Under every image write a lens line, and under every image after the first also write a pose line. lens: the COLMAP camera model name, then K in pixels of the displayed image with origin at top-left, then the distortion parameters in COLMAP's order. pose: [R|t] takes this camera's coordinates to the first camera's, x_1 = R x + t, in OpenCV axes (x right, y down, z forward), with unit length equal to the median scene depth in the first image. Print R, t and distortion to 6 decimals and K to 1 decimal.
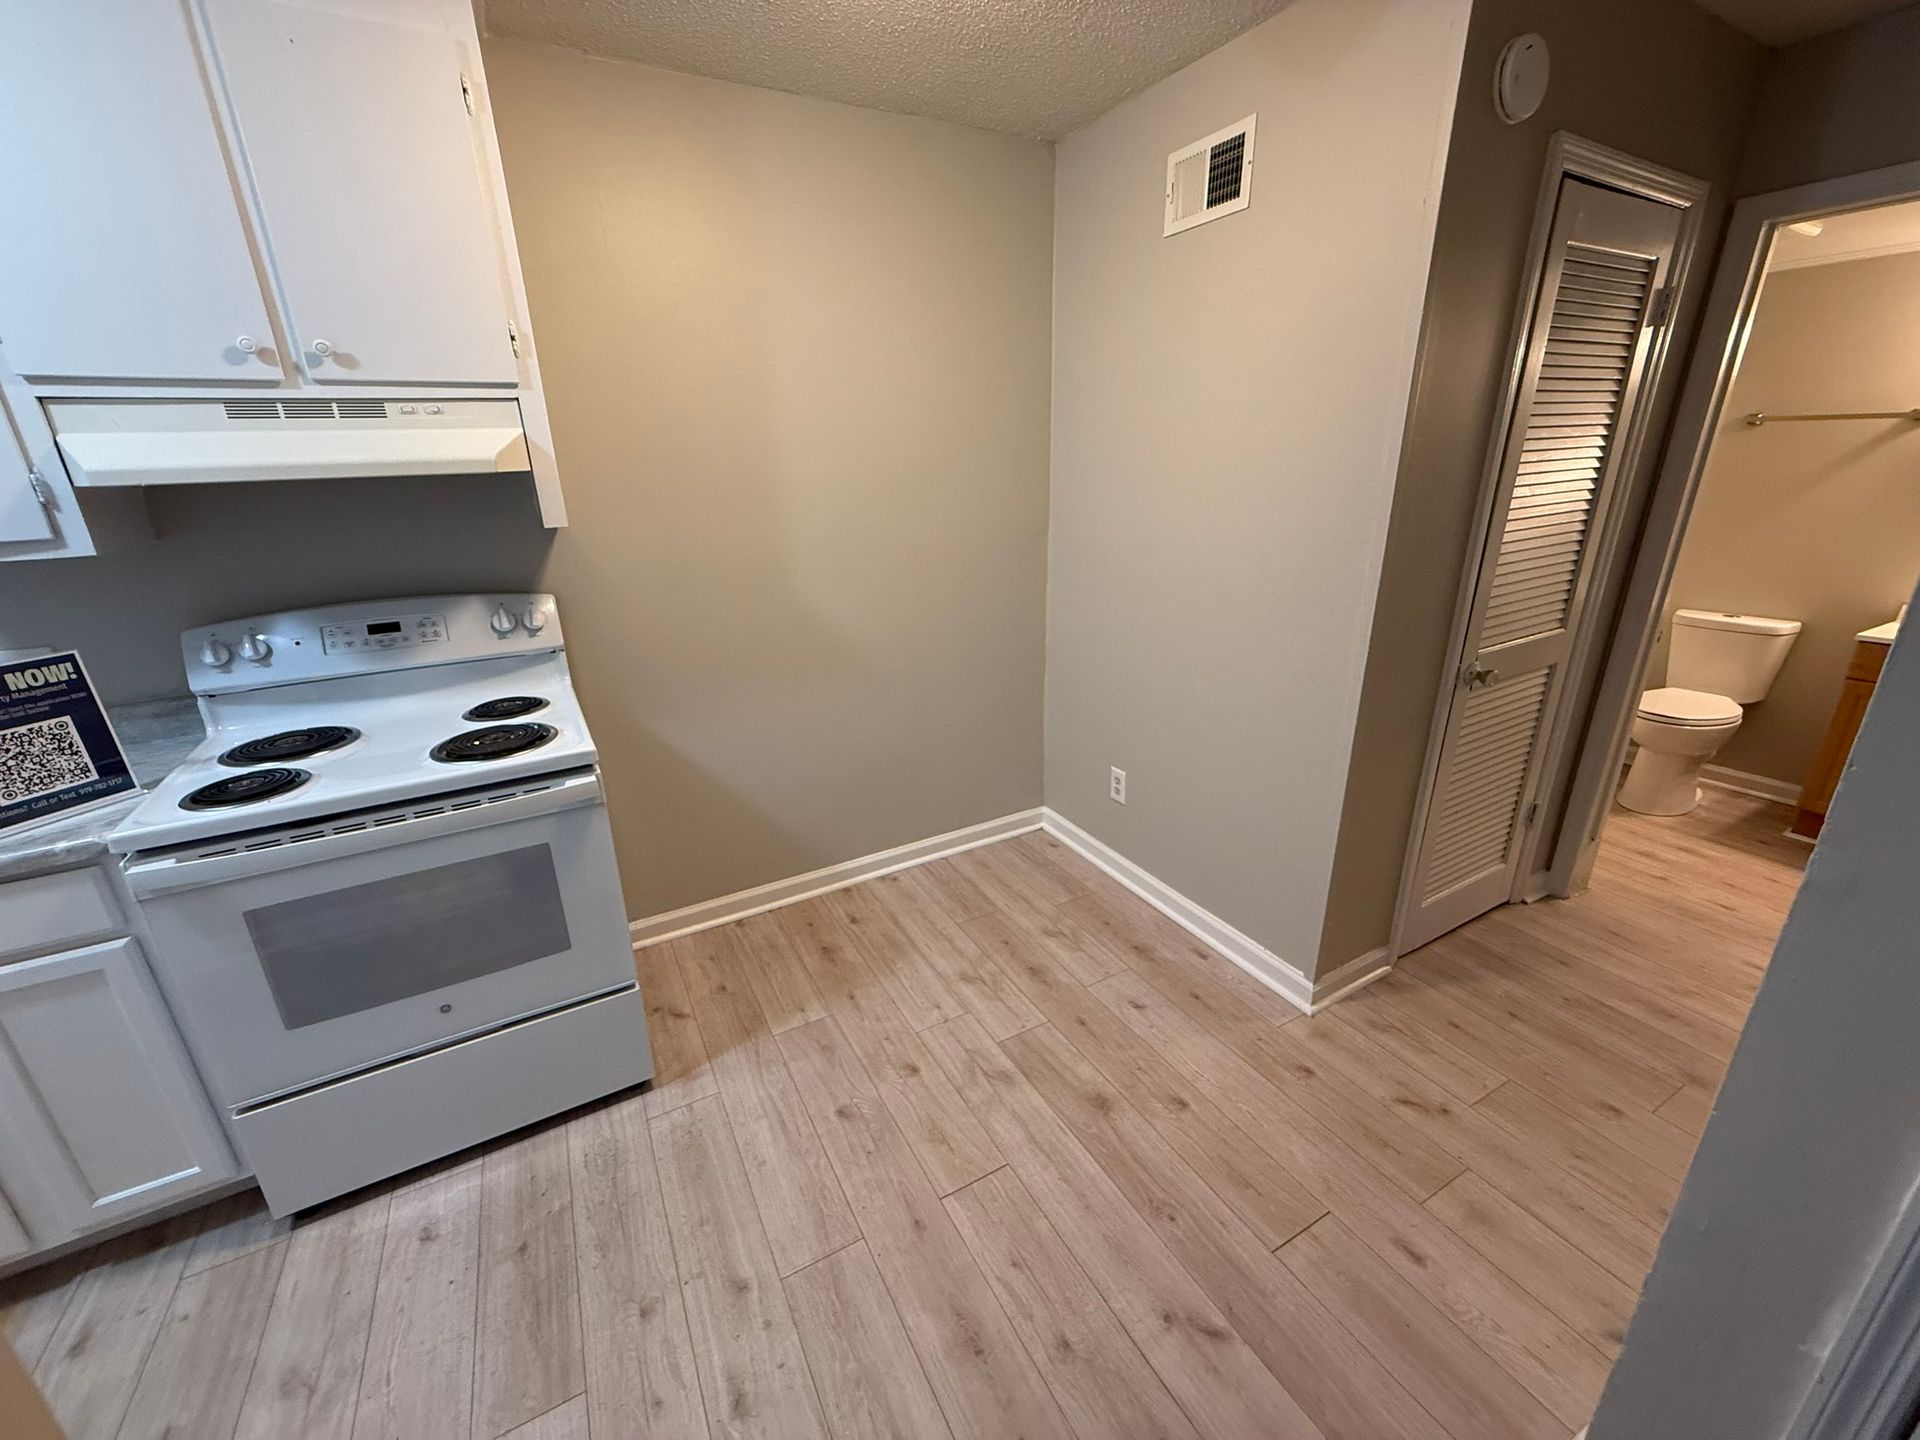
lens RADIAL K [[762.0, 0, 952.9], [0, 762.0, 719.3], [0, 0, 1]] dist [-0.001451, -0.000353]
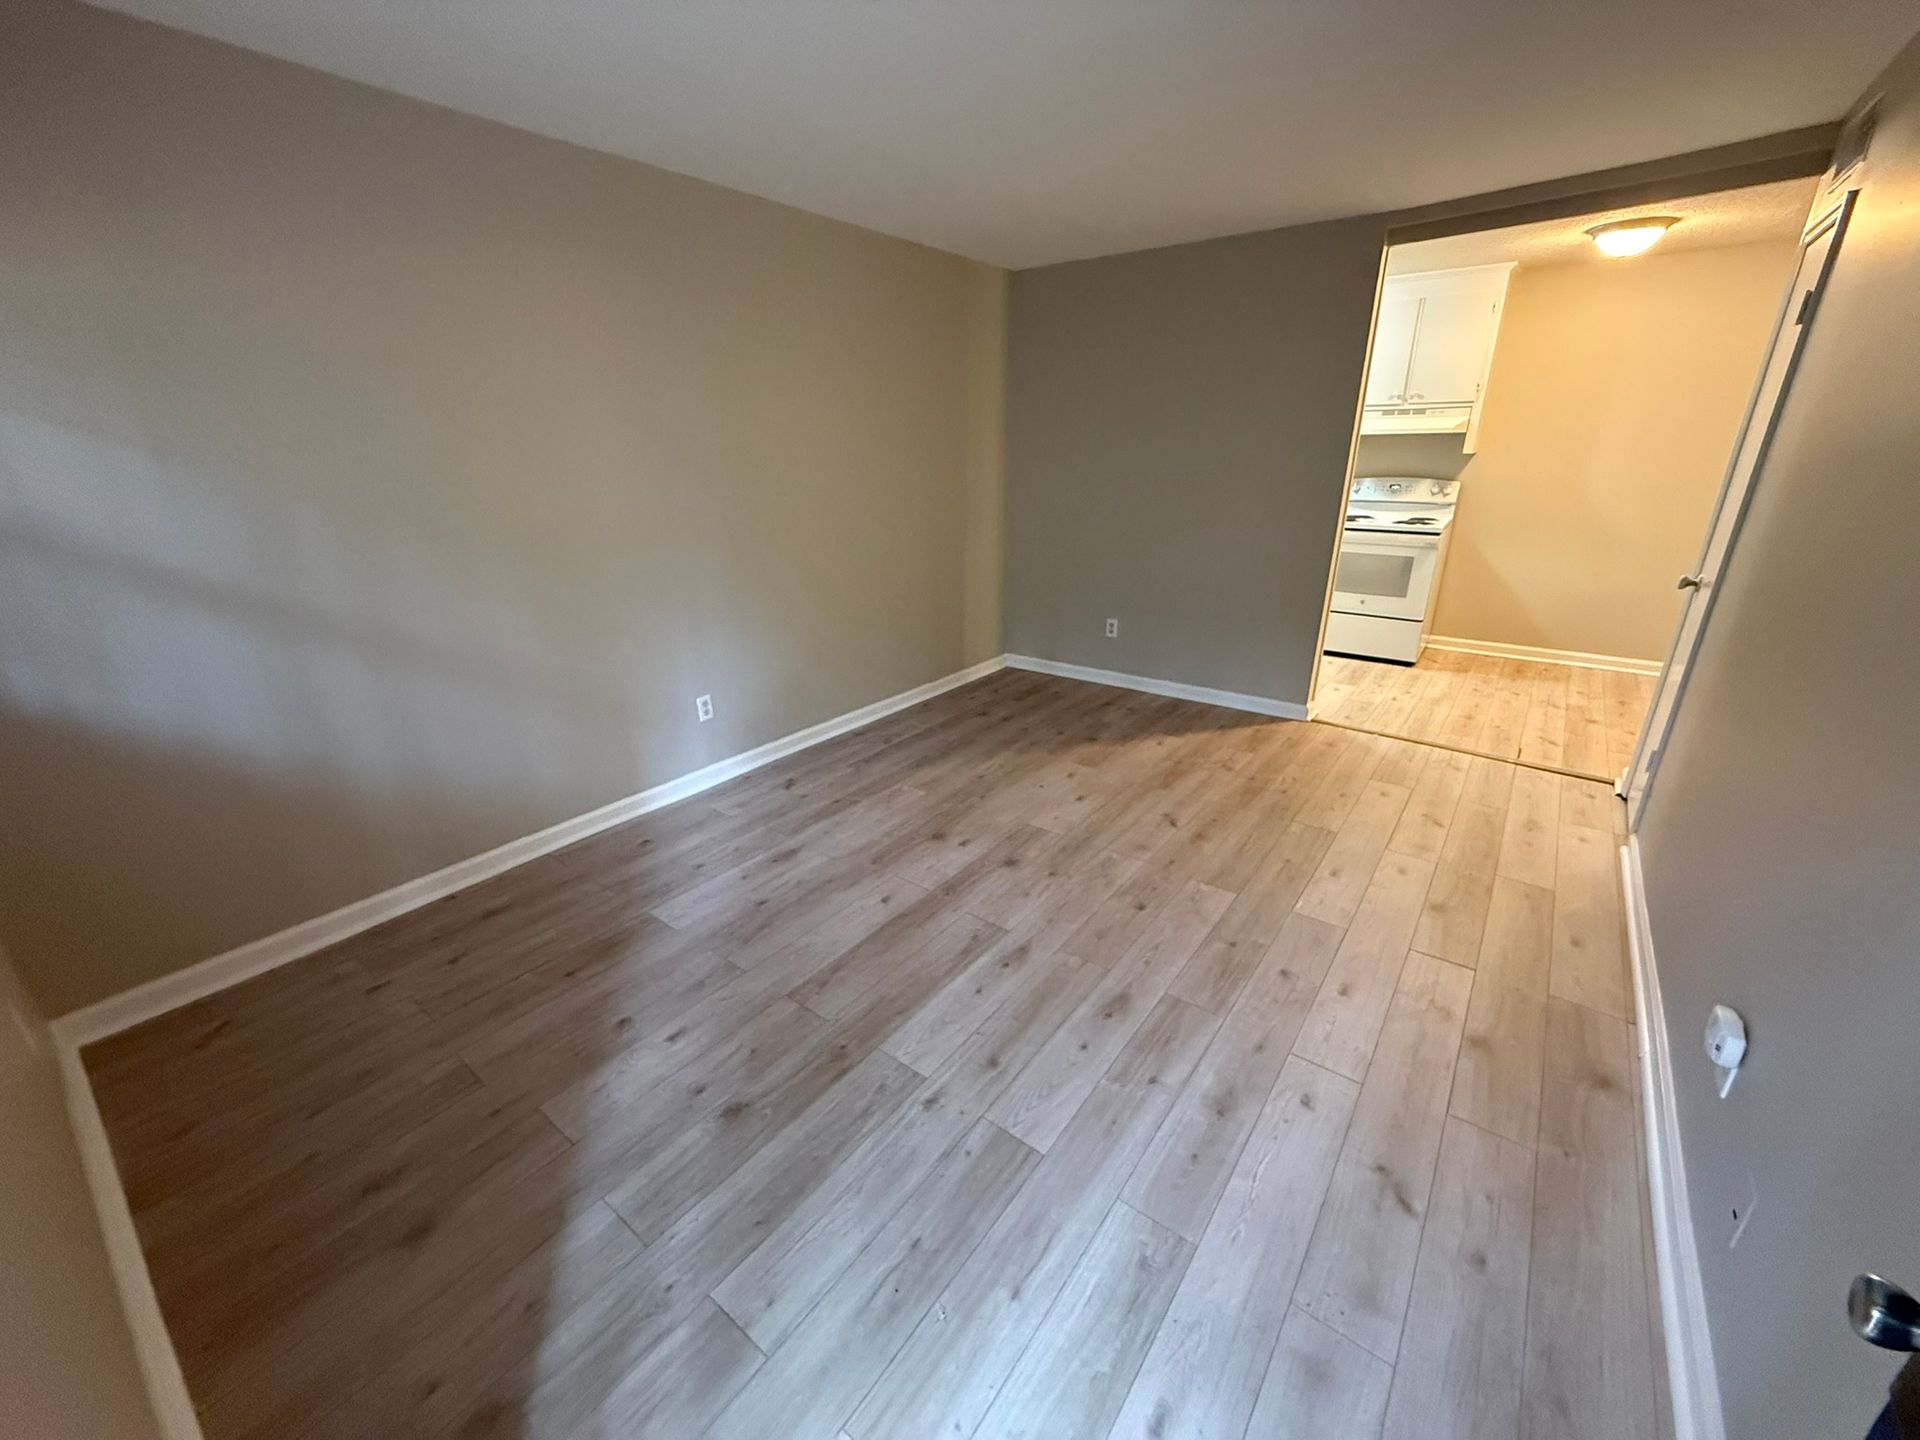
lens RADIAL K [[767.0, 0, 954.1], [0, 767.0, 718.6], [0, 0, 1]] dist [-0.000566, -0.000090]
pose [[0.403464, 0.333209, -0.852167, 1.496954], [-0.295829, 0.928818, 0.223118, 0.603126], [0.865853, 0.162075, 0.473318, -1.867210]]
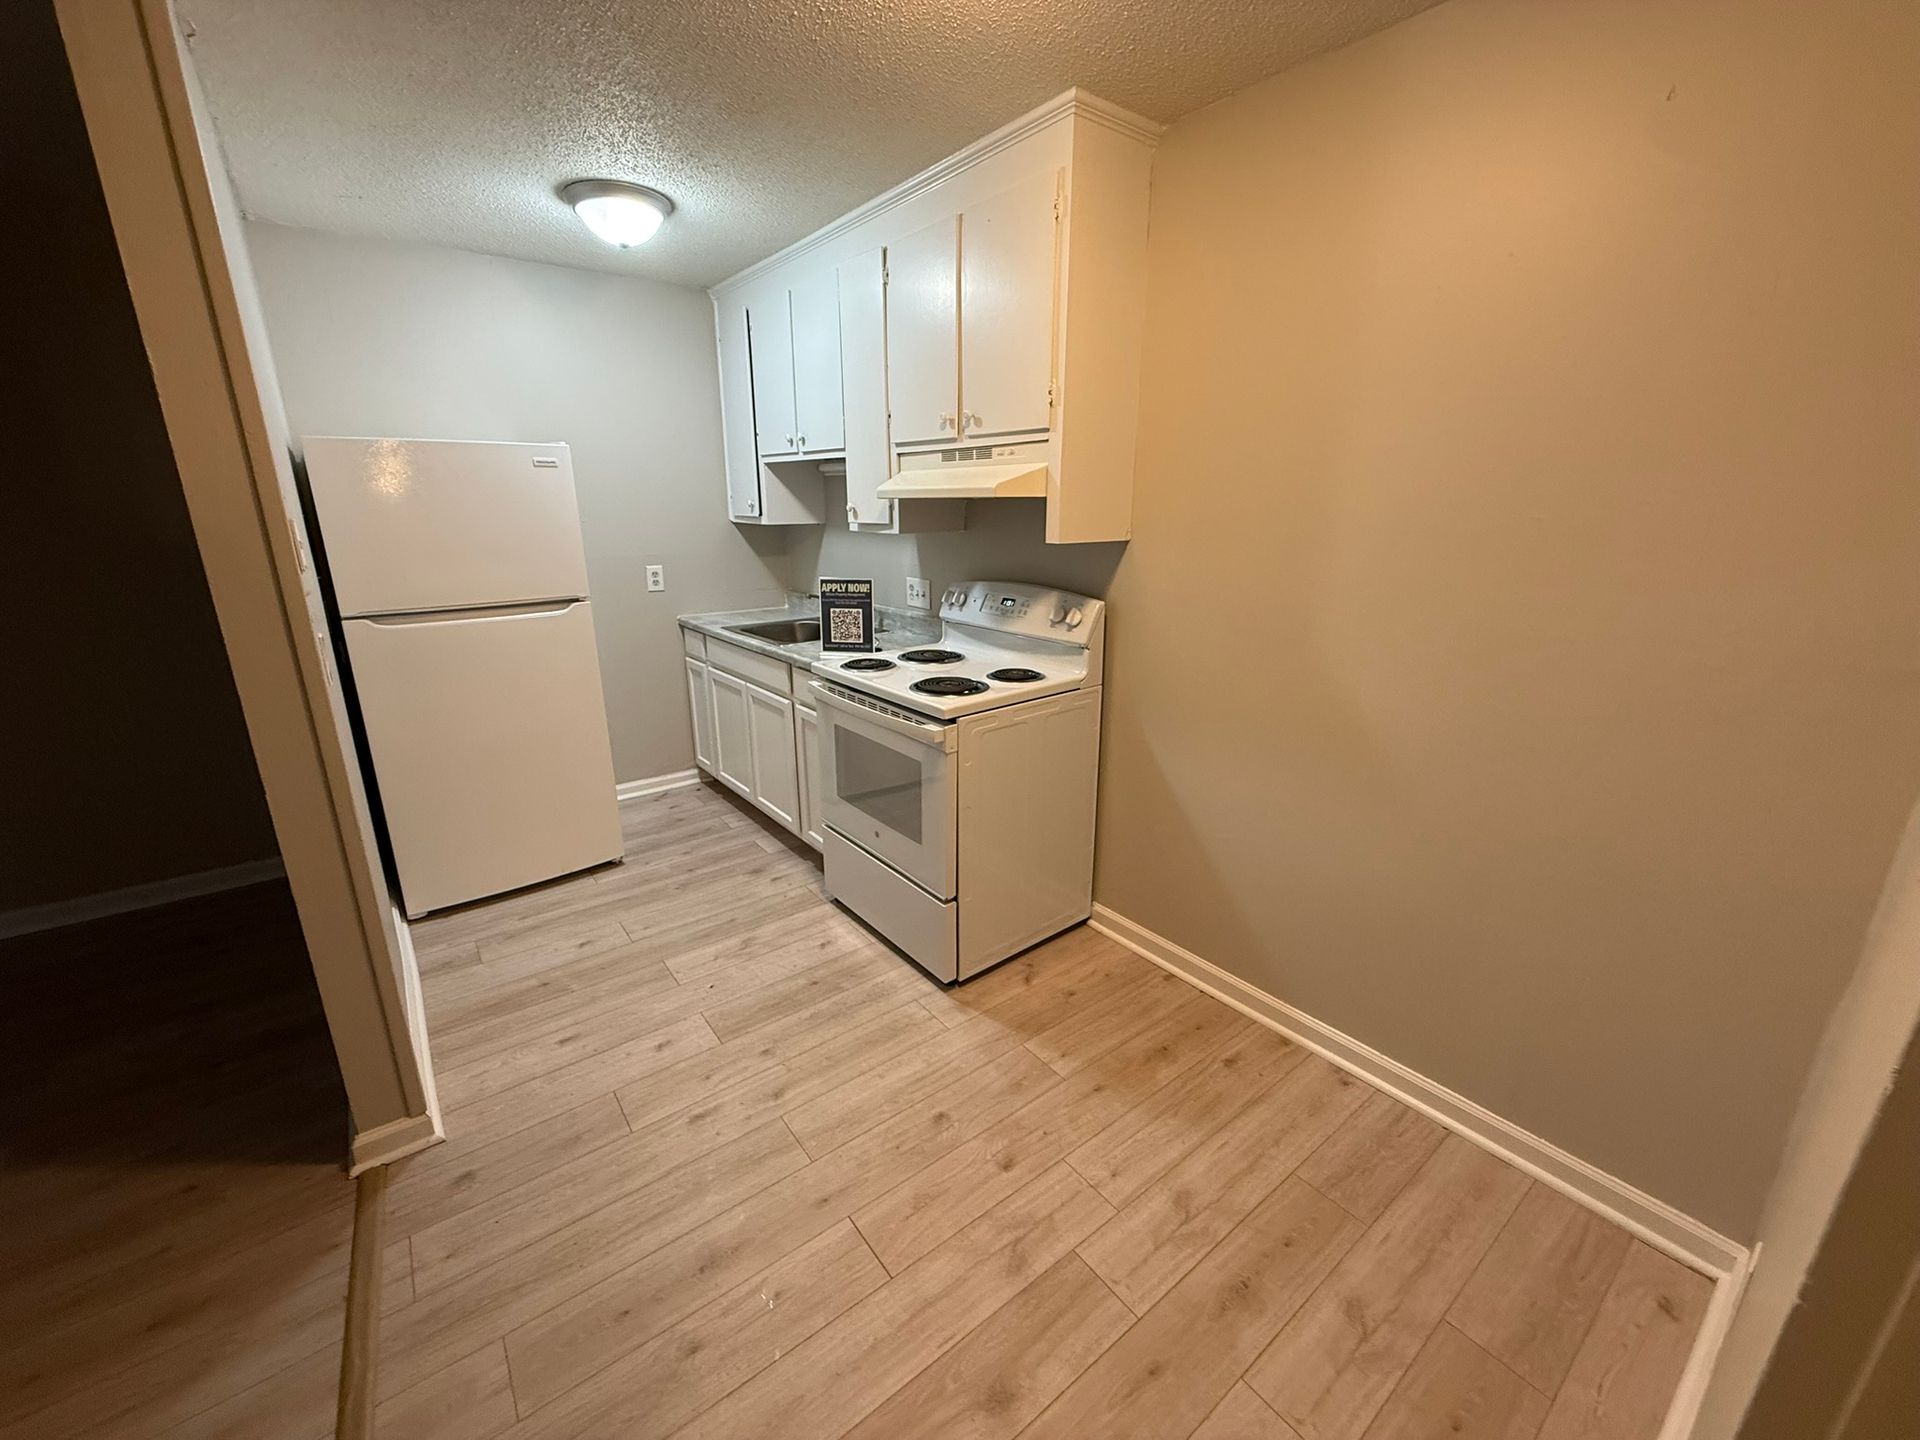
lens RADIAL K [[761.4, 0, 954.8], [0, 761.4, 720.5], [0, 0, 1]] dist [-0.001233, -0.000192]
pose [[0.153473, 0.301201, -0.941129, 0.730427], [-0.327285, 0.914150, 0.239195, -0.249539], [0.932379, 0.271307, 0.238876, 0.685787]]
